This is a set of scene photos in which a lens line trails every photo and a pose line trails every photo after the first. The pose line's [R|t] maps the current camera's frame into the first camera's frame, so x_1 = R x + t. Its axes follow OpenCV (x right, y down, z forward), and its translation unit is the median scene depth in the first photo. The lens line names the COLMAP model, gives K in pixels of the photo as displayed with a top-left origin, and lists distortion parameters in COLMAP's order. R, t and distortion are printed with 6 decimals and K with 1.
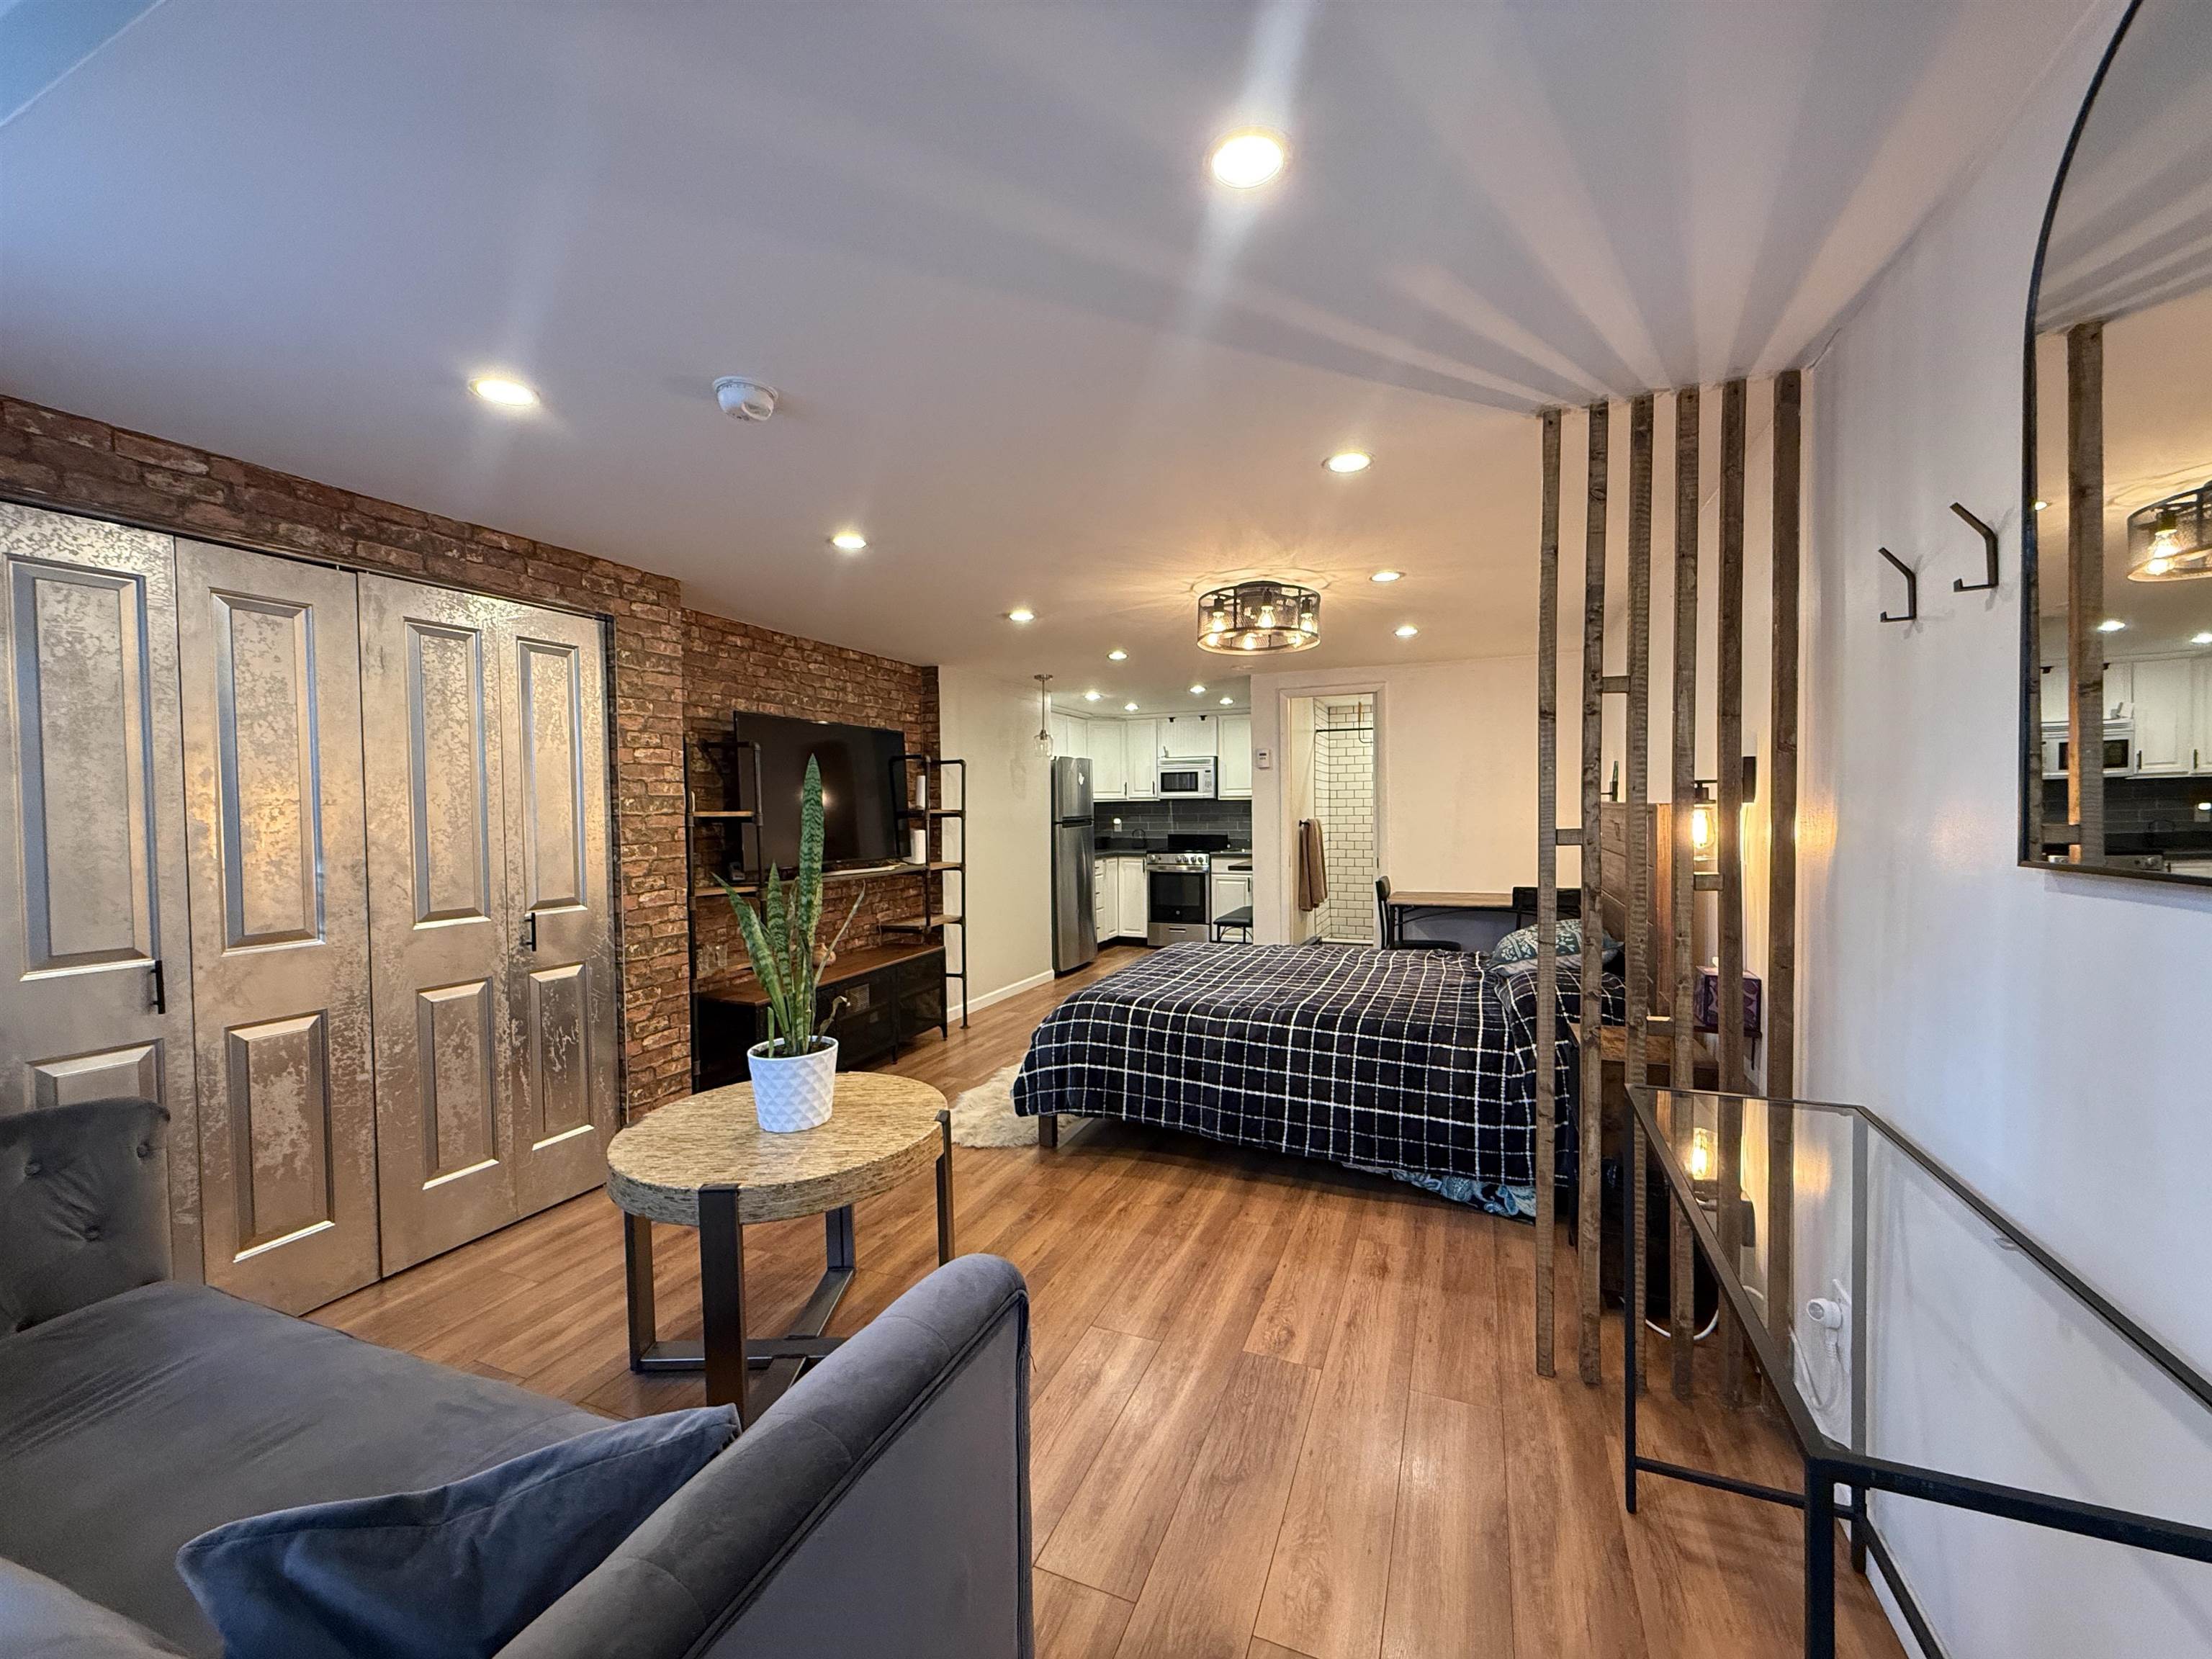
lens RADIAL K [[876.4, 0, 1089.9], [0, 876.4, 829.1], [0, 0, 1]] dist [-0.002717, 0.000045]
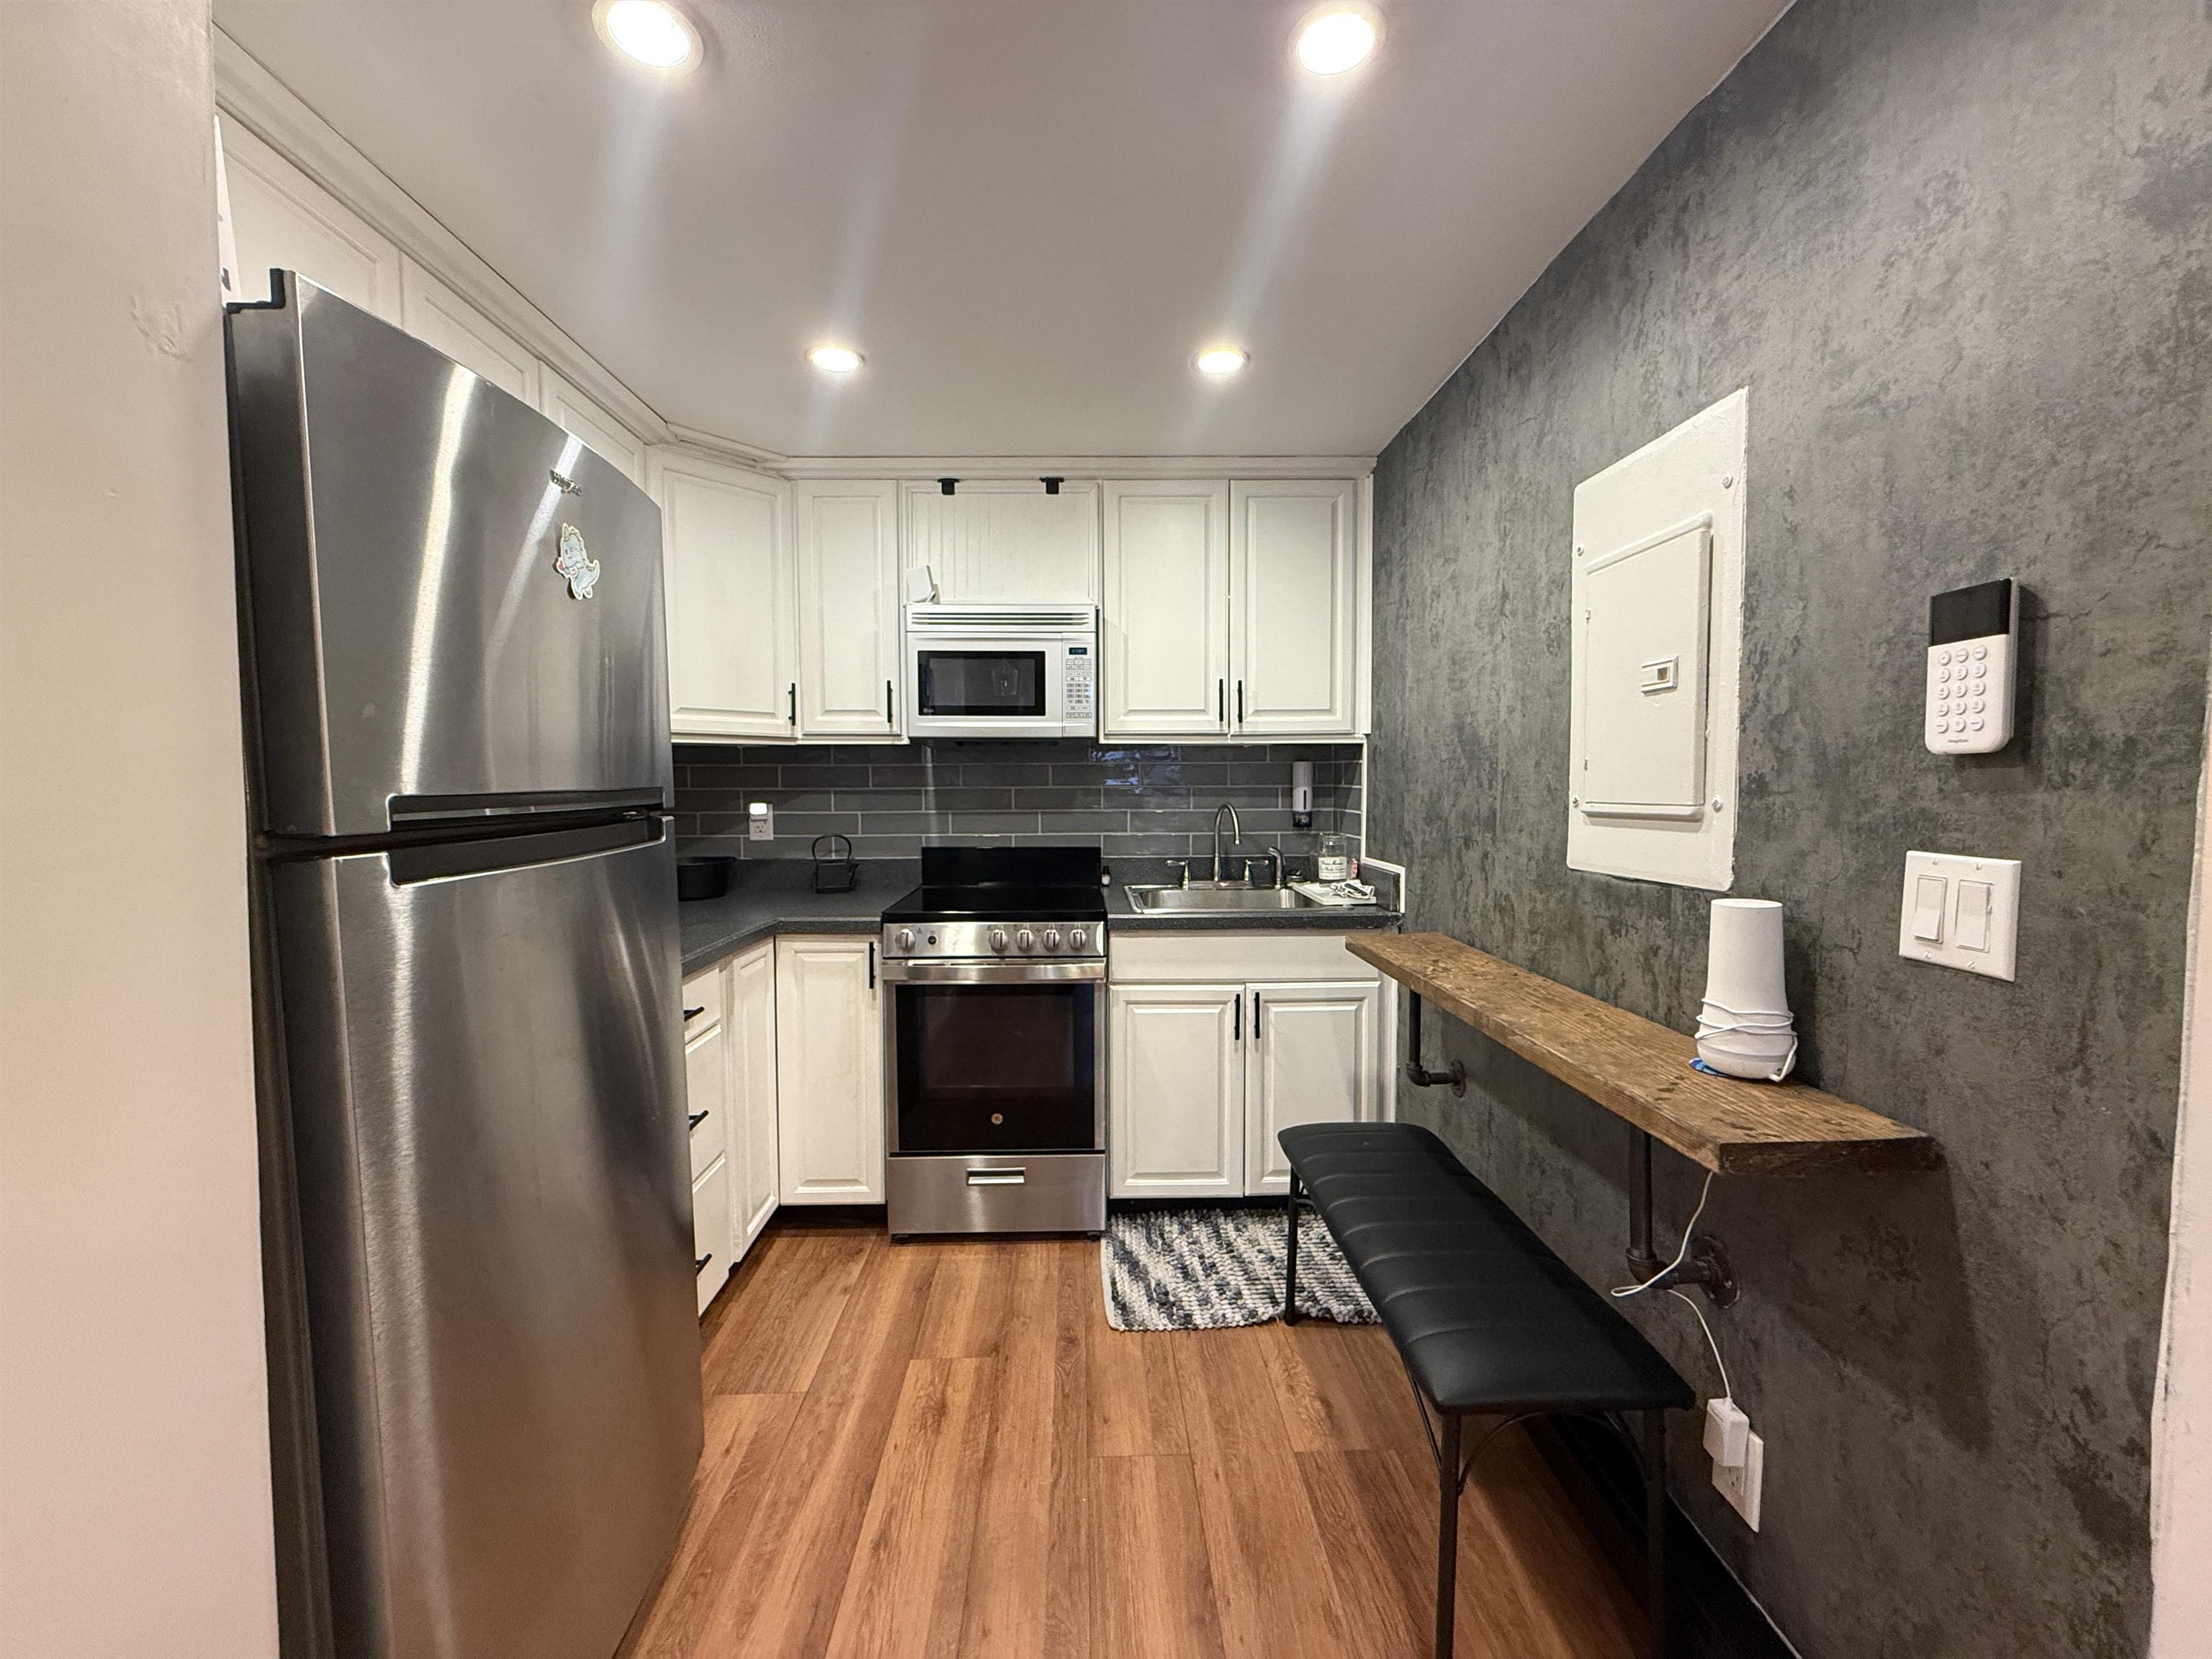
lens RADIAL K [[876.4, 0, 1106.0], [0, 876.4, 829.9], [0, 0, 1]] dist [-0.002717, 0.000045]
pose [[0.914856, -0.017852, 0.403386, 0.015918], [0.007120, 0.999580, 0.028090, -0.010443], [-0.403718, -0.022826, 0.914599, 0.716805]]
